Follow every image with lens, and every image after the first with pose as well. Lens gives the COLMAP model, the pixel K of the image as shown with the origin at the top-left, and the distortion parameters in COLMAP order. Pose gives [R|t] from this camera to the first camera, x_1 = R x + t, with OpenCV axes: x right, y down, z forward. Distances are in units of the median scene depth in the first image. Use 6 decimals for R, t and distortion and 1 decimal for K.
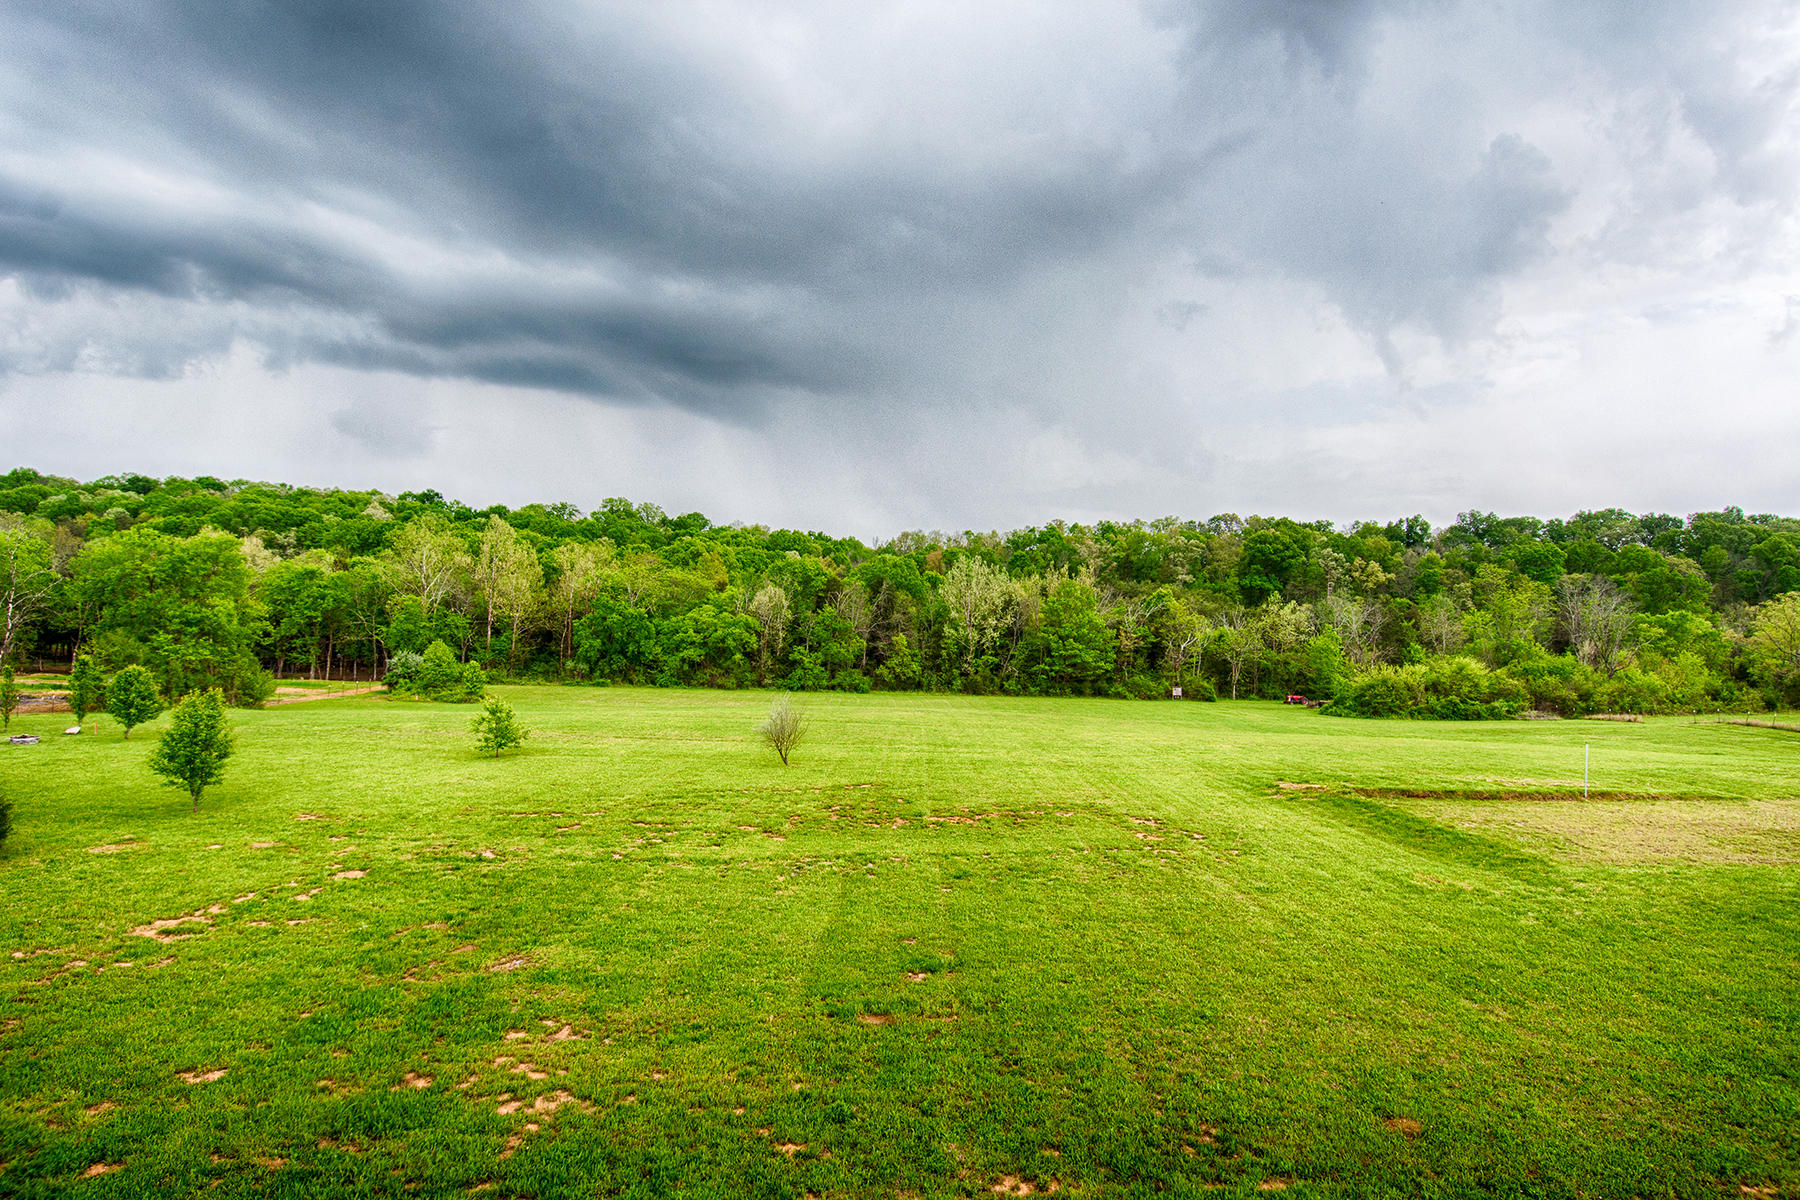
lens RADIAL K [[957.5, 0, 911.3], [0, 957.5, 591.3], [0, 0, 1]] dist [0.029743, -0.020846]
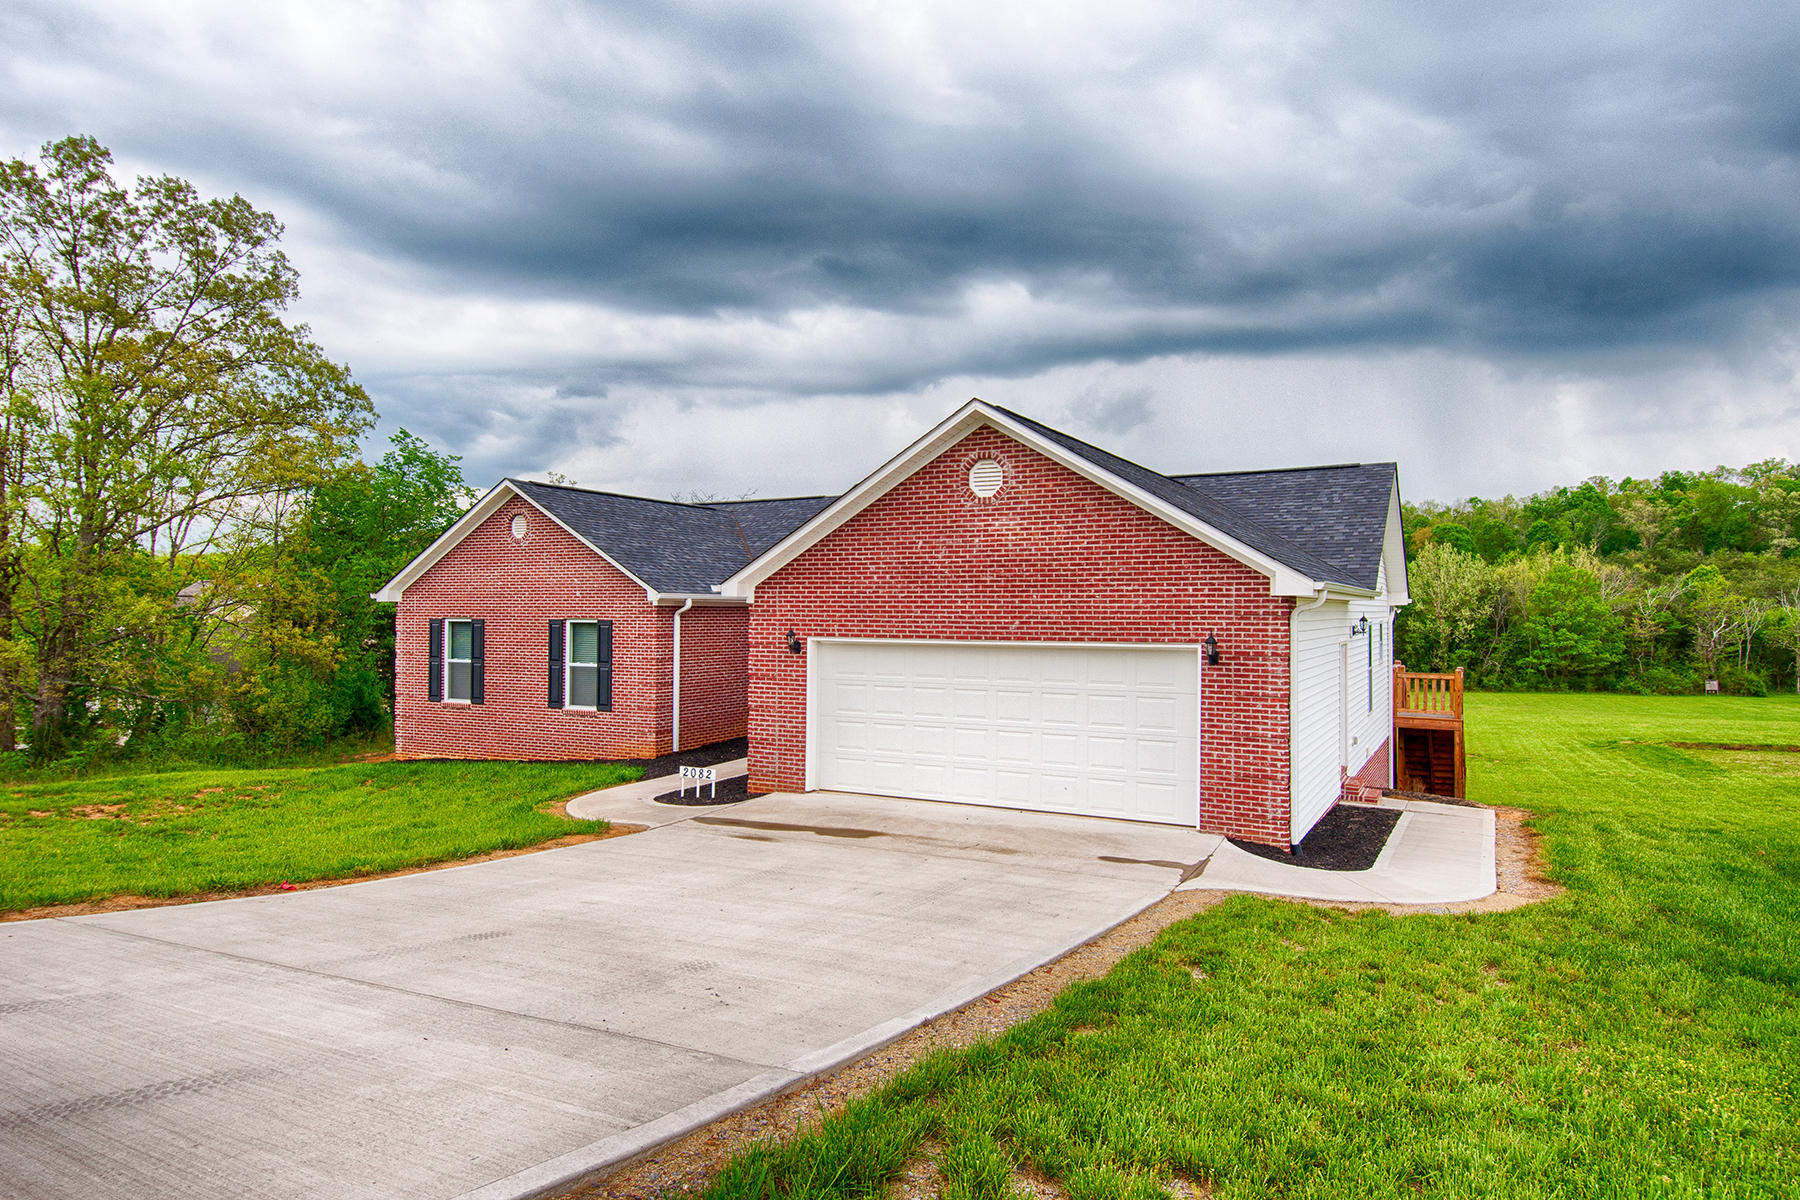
lens RADIAL K [[1042.9, 0, 917.5], [0, 1042.9, 607.6], [0, 0, 1]] dist [0.025225, -0.000835]
pose [[0.907260, -0.039883, -0.418675, 0.027901], [0.047892, 0.998815, 0.008634, -0.007967], [0.417835, -0.027884, 0.908095, -0.154974]]
